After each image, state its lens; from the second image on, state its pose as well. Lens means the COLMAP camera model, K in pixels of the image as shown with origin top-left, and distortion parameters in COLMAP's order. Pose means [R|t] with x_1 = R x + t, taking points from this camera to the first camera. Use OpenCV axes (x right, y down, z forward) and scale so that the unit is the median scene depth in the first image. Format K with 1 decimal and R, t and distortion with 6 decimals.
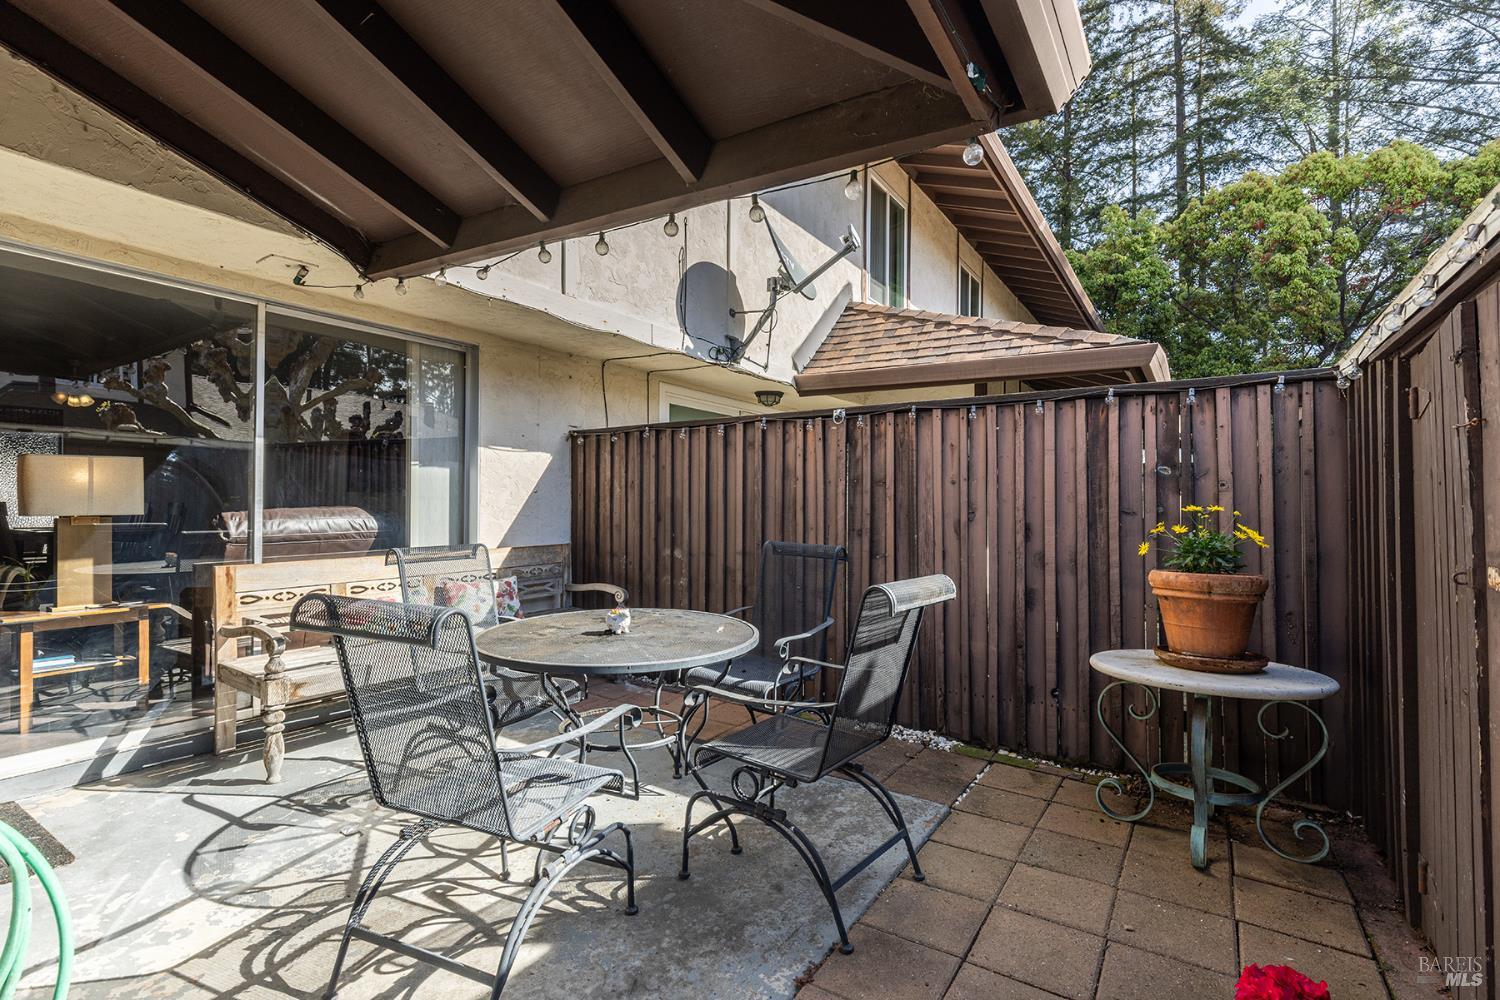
lens RADIAL K [[718.7, 0, 751.8], [0, 718.7, 500.4], [0, 0, 1]] dist [-0.002067, -0.000177]
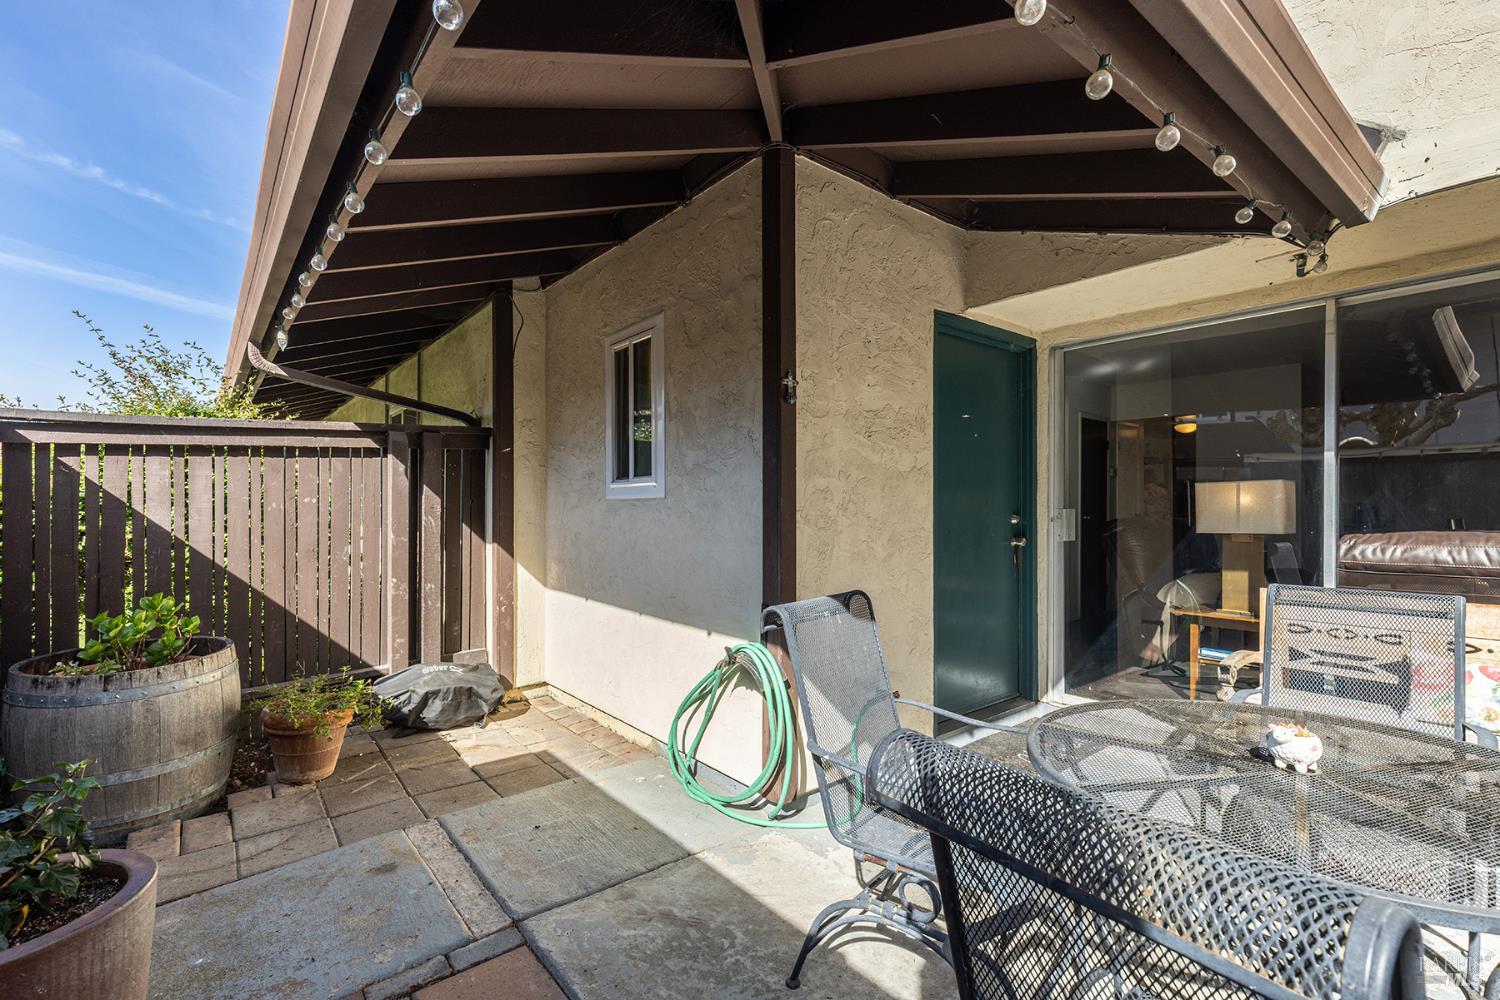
lens RADIAL K [[679.7, 0, 750.8], [0, 679.7, 503.7], [0, 0, 1]] dist [-0.000411, -0.000002]
pose [[-0.320002, -0.009580, -0.947368, 0.362632], [0.003910, 0.999927, -0.011433, -0.016347], [0.947409, -0.007363, -0.319942, 0.616125]]
